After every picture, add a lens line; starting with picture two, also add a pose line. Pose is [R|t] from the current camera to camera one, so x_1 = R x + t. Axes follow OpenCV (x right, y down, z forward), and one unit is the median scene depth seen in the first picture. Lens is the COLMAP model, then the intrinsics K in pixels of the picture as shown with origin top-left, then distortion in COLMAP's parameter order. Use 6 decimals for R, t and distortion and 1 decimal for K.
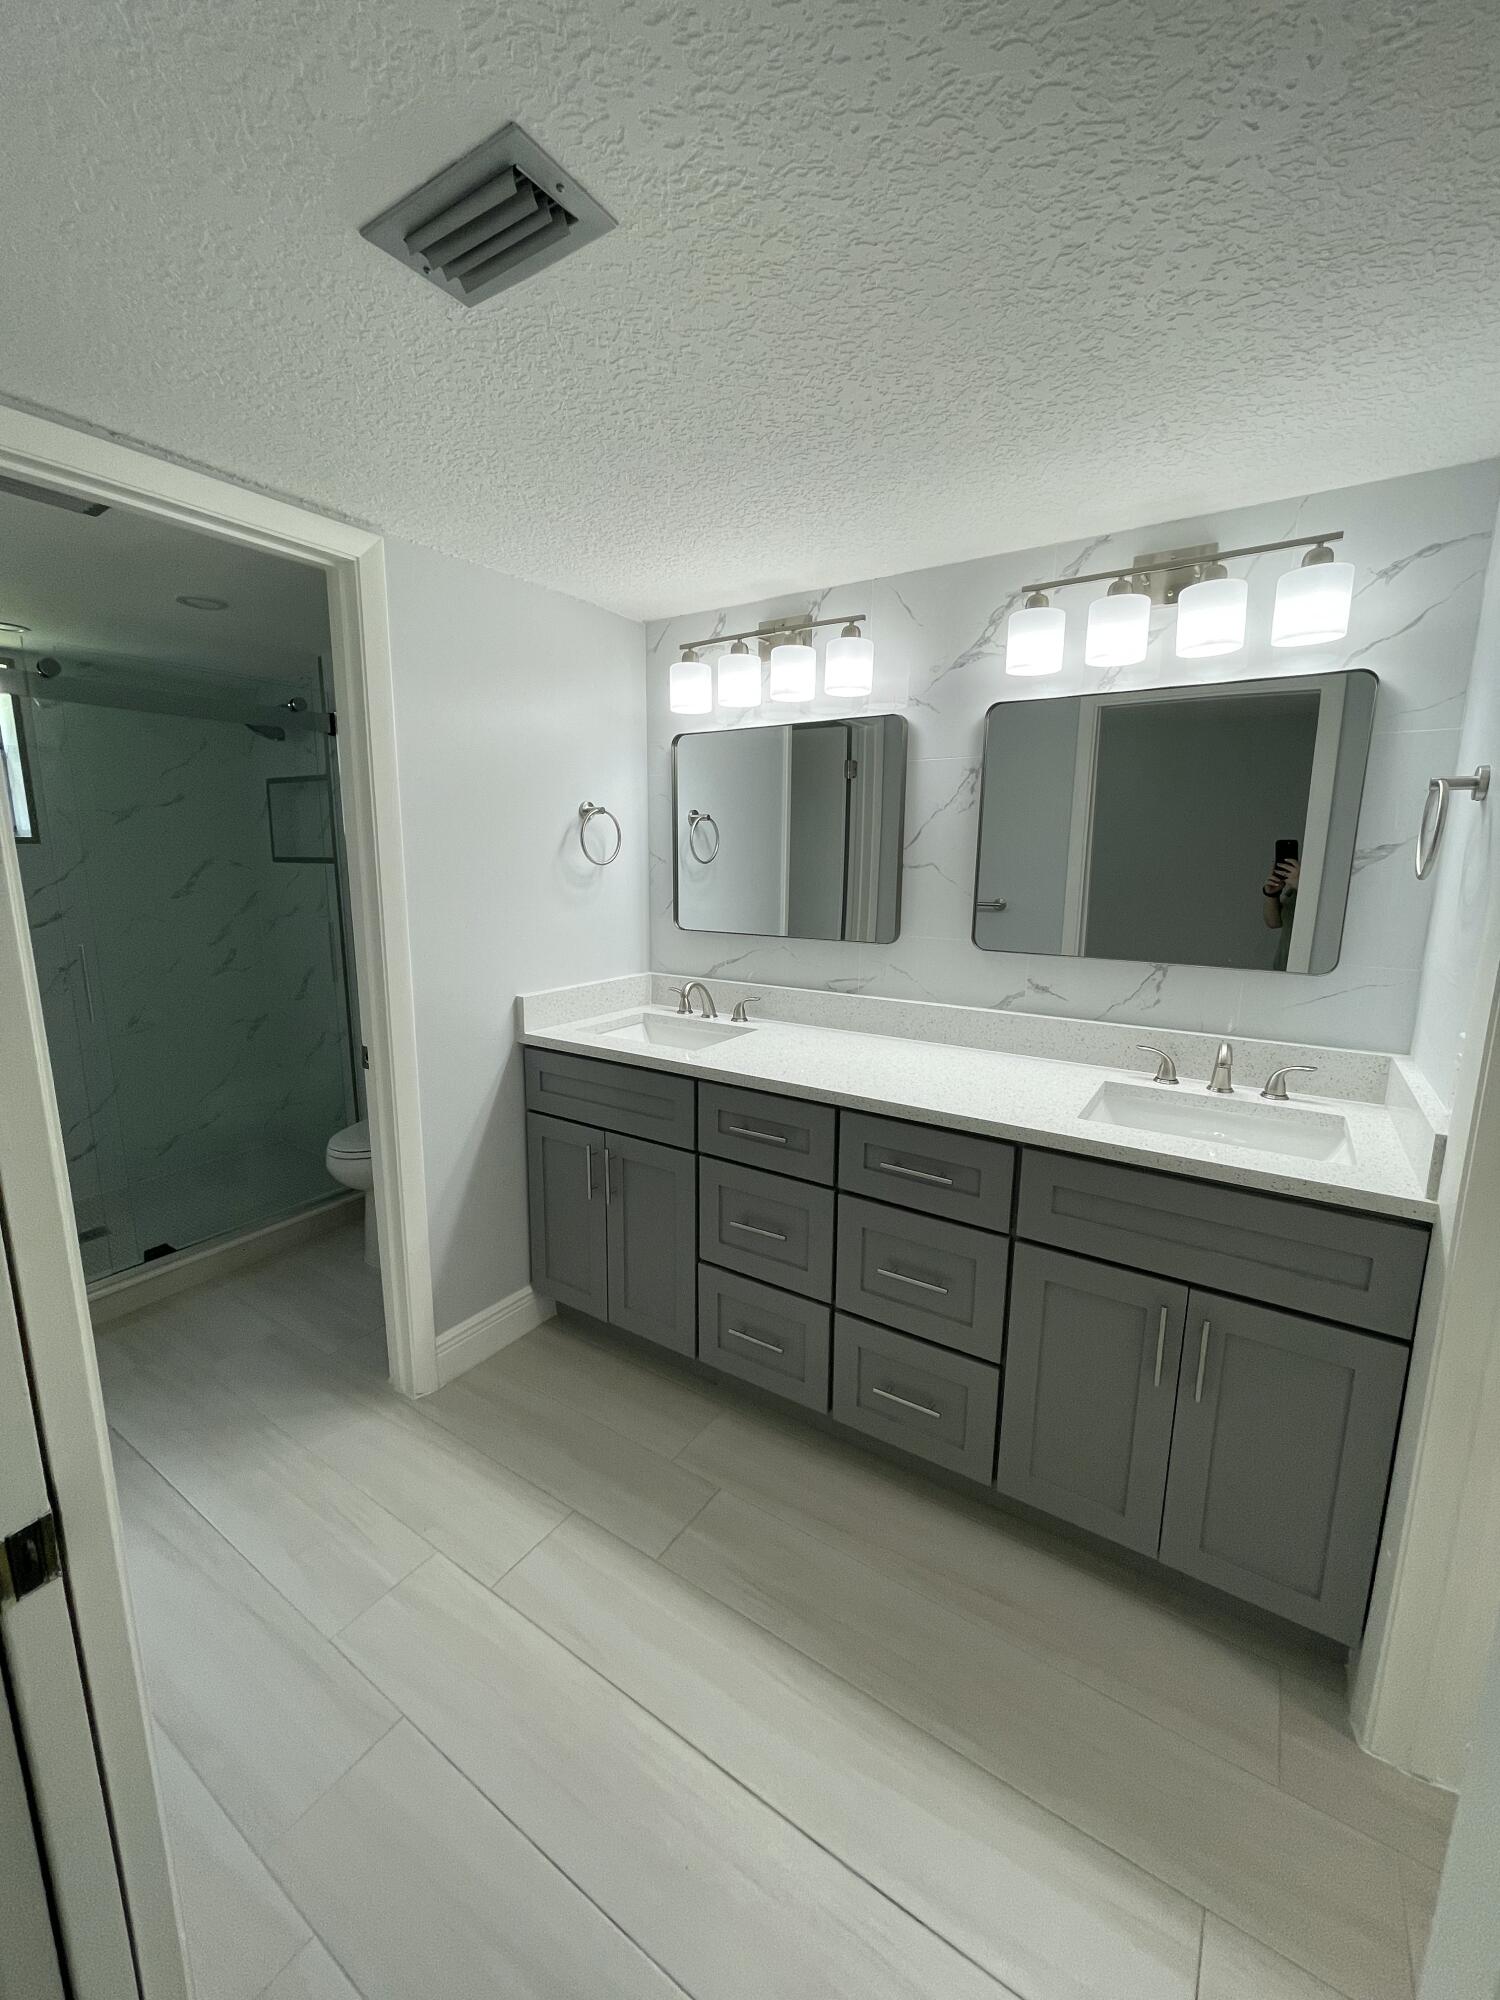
lens RADIAL K [[804.4, 0, 739.1], [0, 804.4, 995.0], [0, 0, 1]] dist [-0.001051, -0.000008]
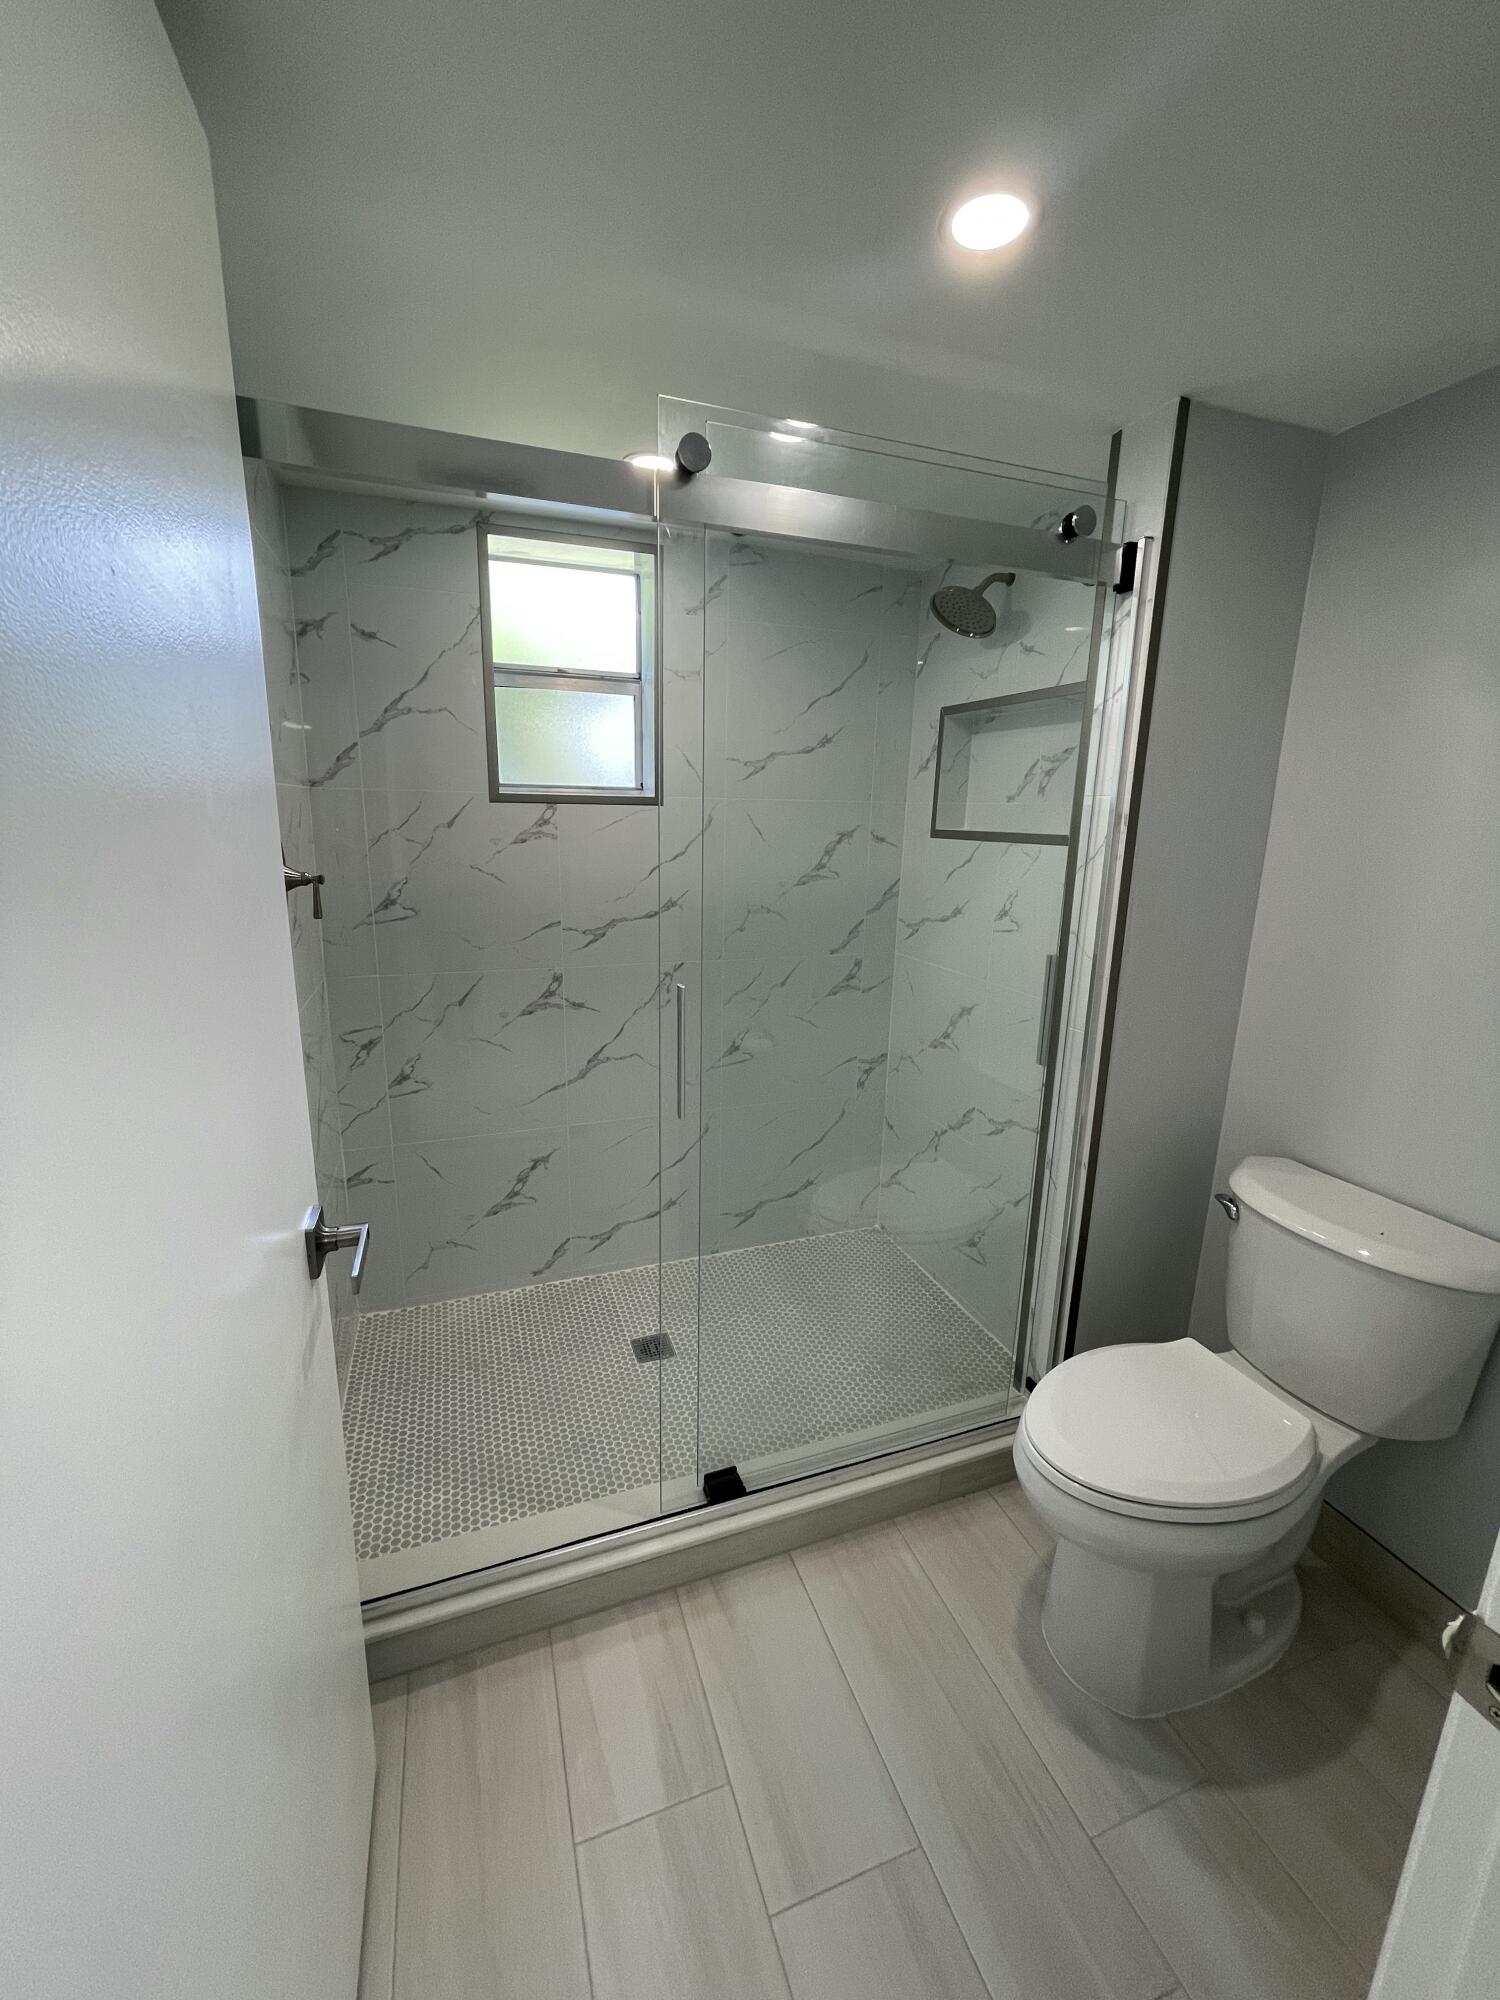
lens RADIAL K [[804.4, 0, 739.1], [0, 804.4, 995.0], [0, 0, 1]] dist [-0.001051, -0.000008]
pose [[0.797987, 0.140721, -0.586015, -0.352772], [-0.118482, 0.990013, 0.076395, -0.080981], [0.590913, 0.008471, 0.806691, 0.442822]]
